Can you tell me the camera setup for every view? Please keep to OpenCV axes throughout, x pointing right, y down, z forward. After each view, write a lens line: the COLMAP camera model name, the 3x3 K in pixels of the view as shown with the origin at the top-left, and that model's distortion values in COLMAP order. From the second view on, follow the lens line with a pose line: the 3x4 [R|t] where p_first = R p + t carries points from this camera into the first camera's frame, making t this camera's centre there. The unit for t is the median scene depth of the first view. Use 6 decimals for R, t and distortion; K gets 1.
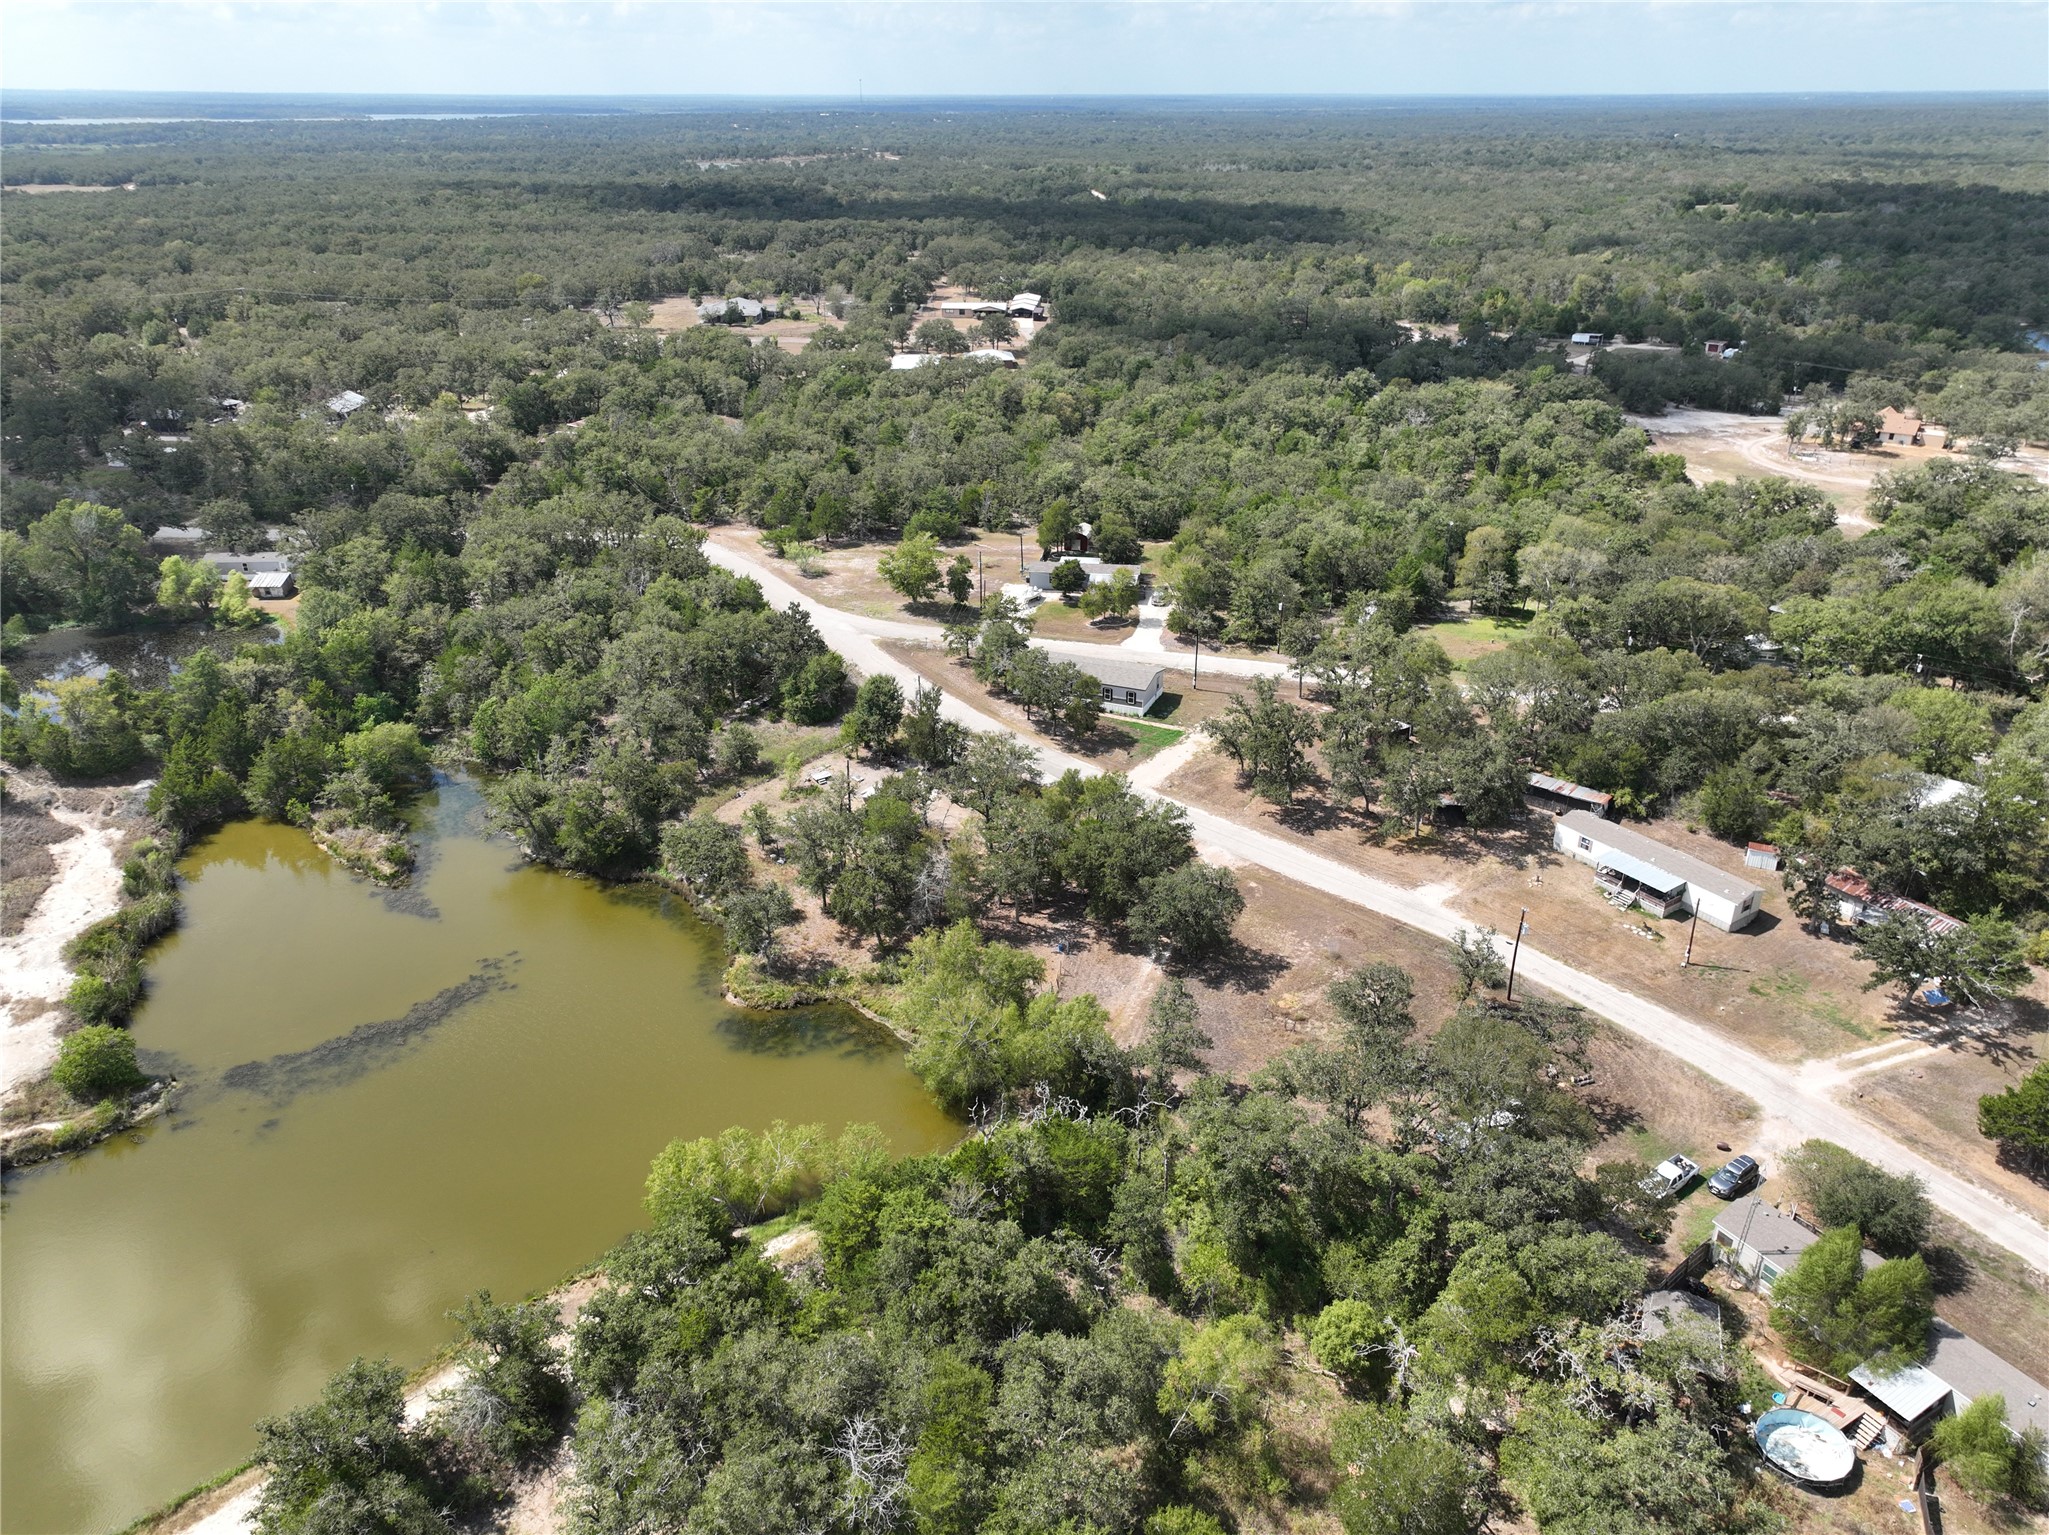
lens RADIAL K [[1433.4, 0, 1024.5], [0, 1433.4, 767.5], [0, 0, 1]] dist [-0.011903, 0.031115]
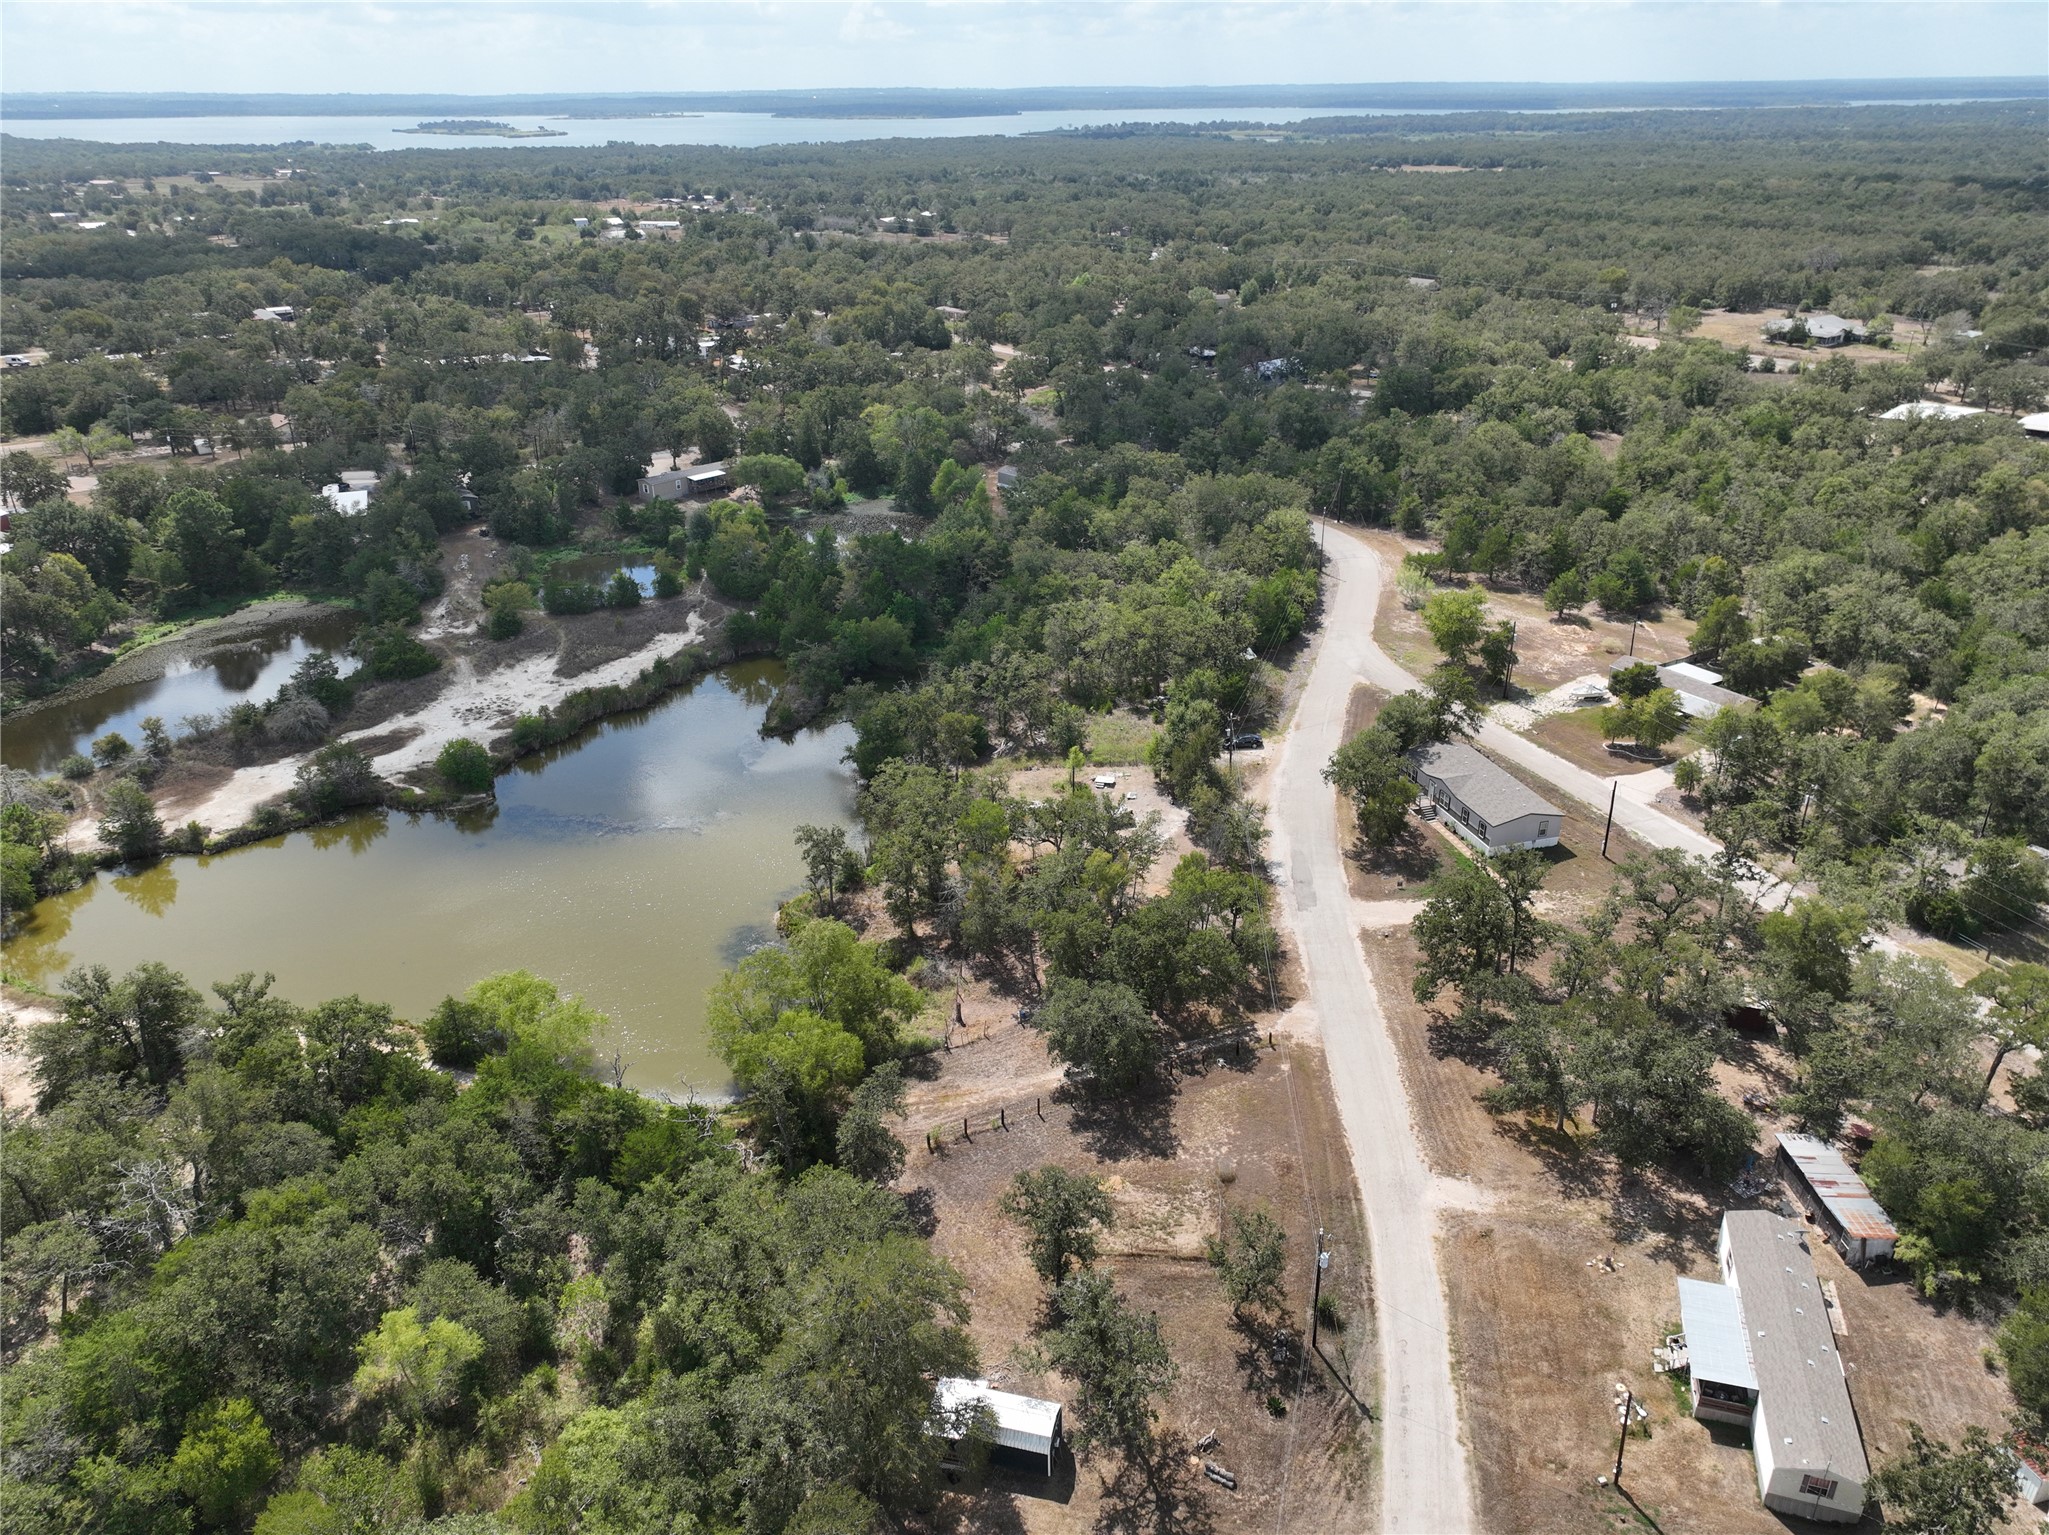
lens RADIAL K [[1433.4, 0, 1024.5], [0, 1433.4, 767.5], [0, 0, 1]] dist [-0.011903, 0.031115]
pose [[0.639587, 0.326635, -0.695872, 0.529446], [-0.321773, 0.935873, 0.143542, -0.132164], [0.698134, 0.132105, 0.703674, 0.298249]]
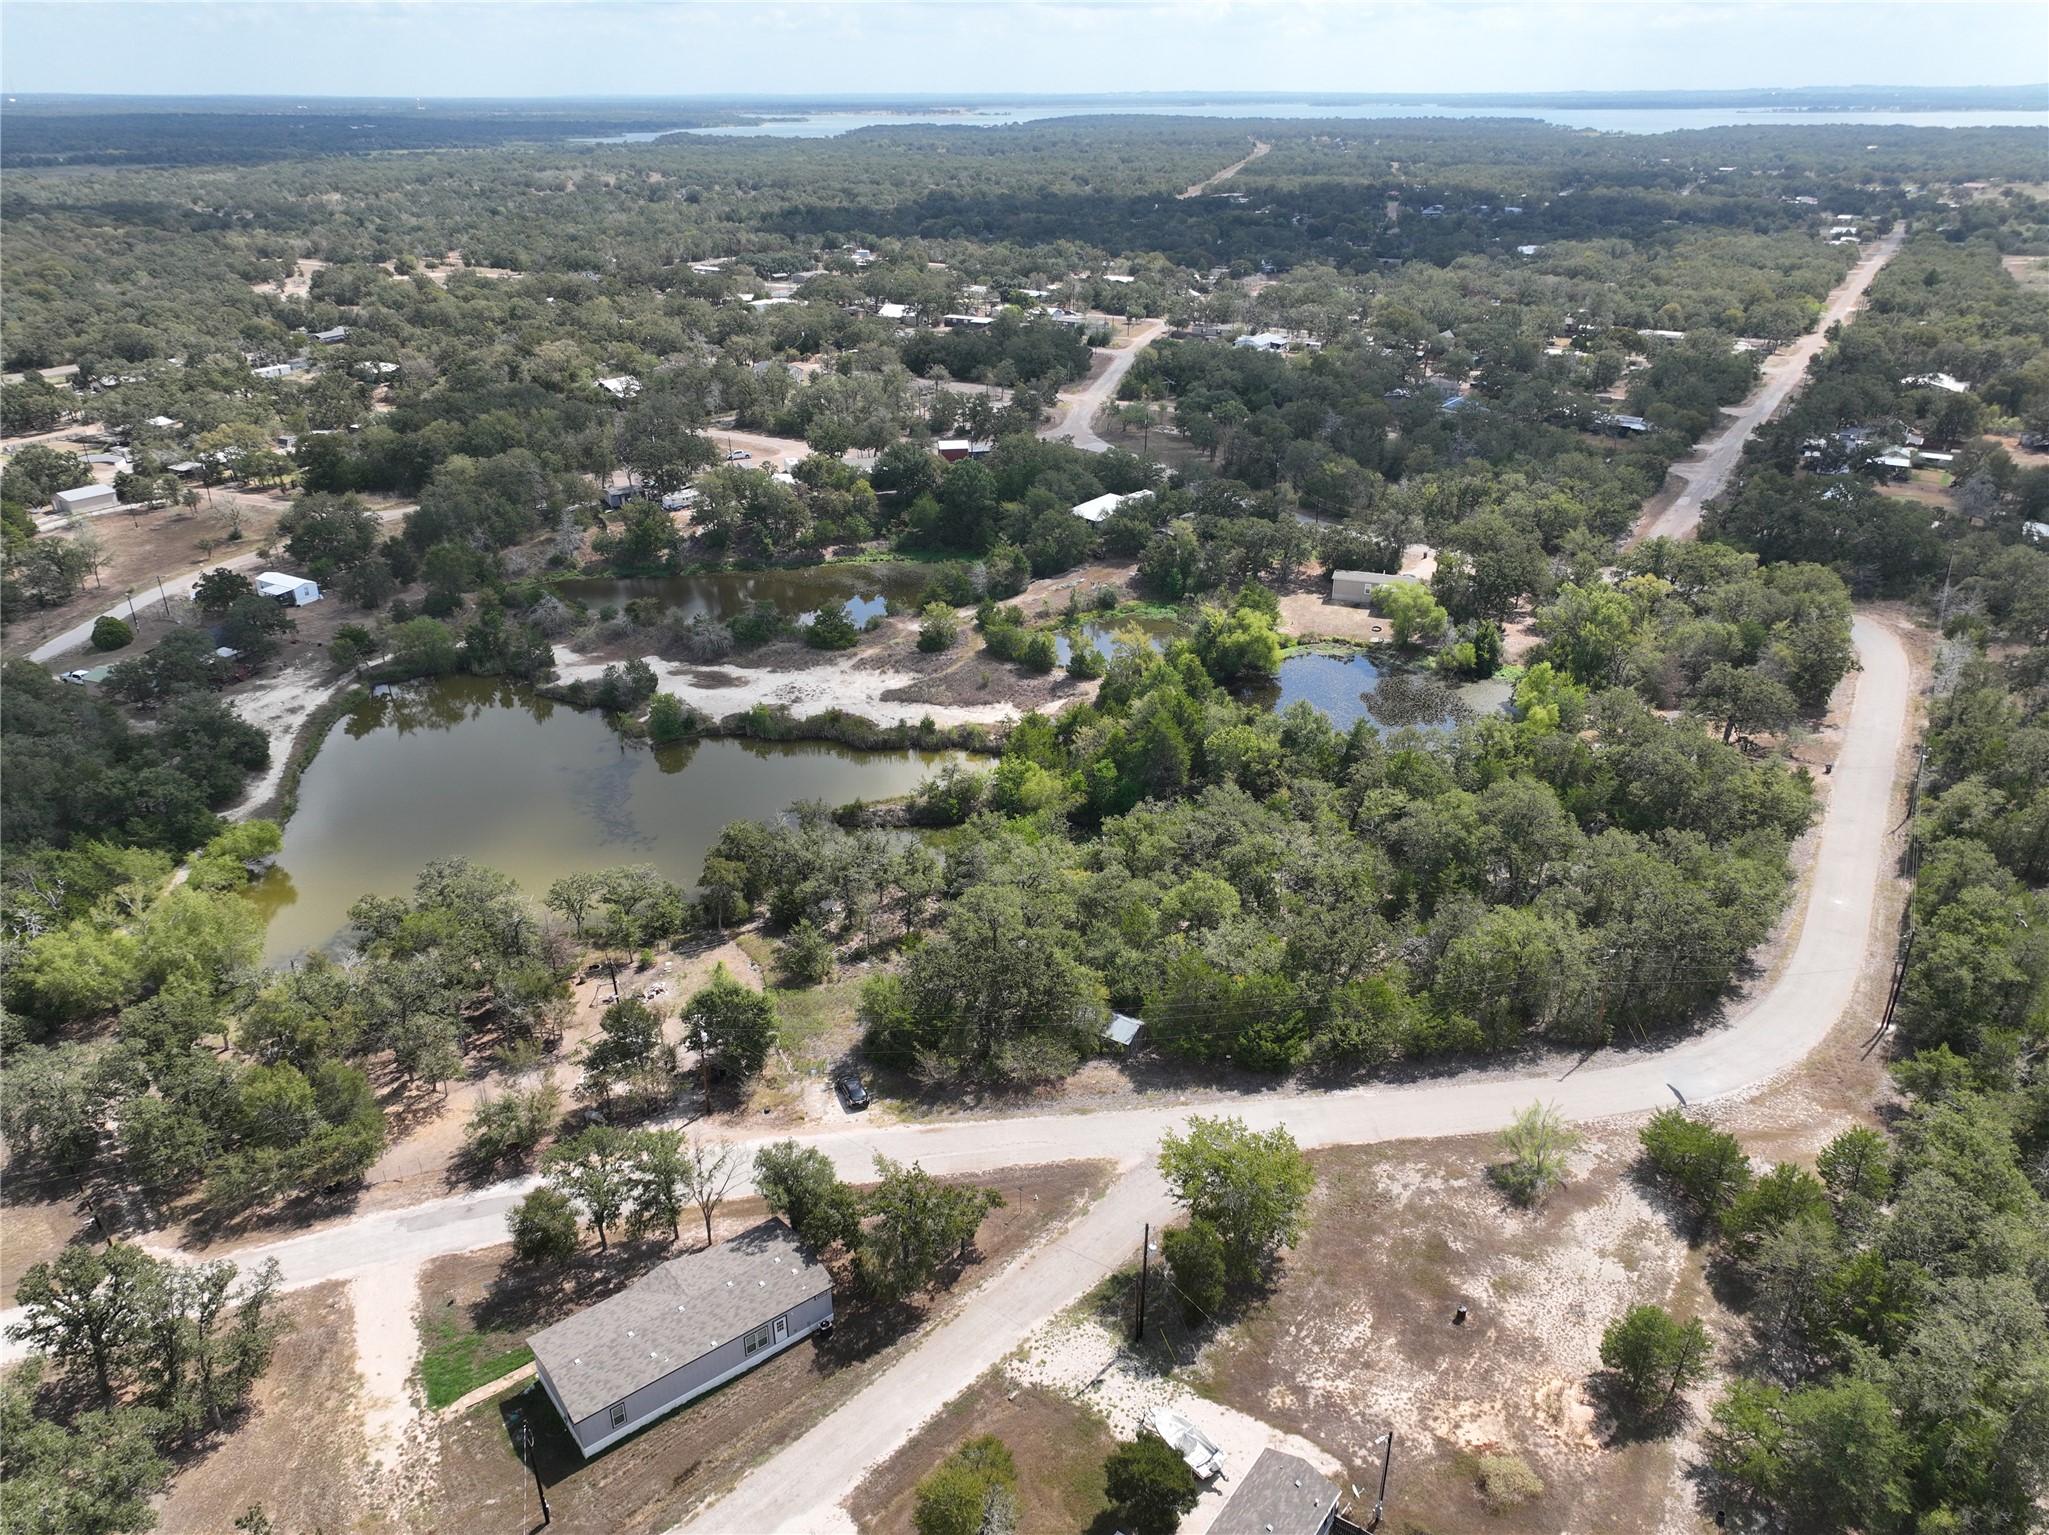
lens RADIAL K [[1433.4, 0, 1024.5], [0, 1433.4, 767.5], [0, 0, 1]] dist [-0.011903, 0.031115]
pose [[-0.475474, 0.378893, -0.793955, 0.390502], [-0.373771, 0.729985, 0.572204, -0.631446], [0.796379, 0.568826, -0.205470, 1.258234]]
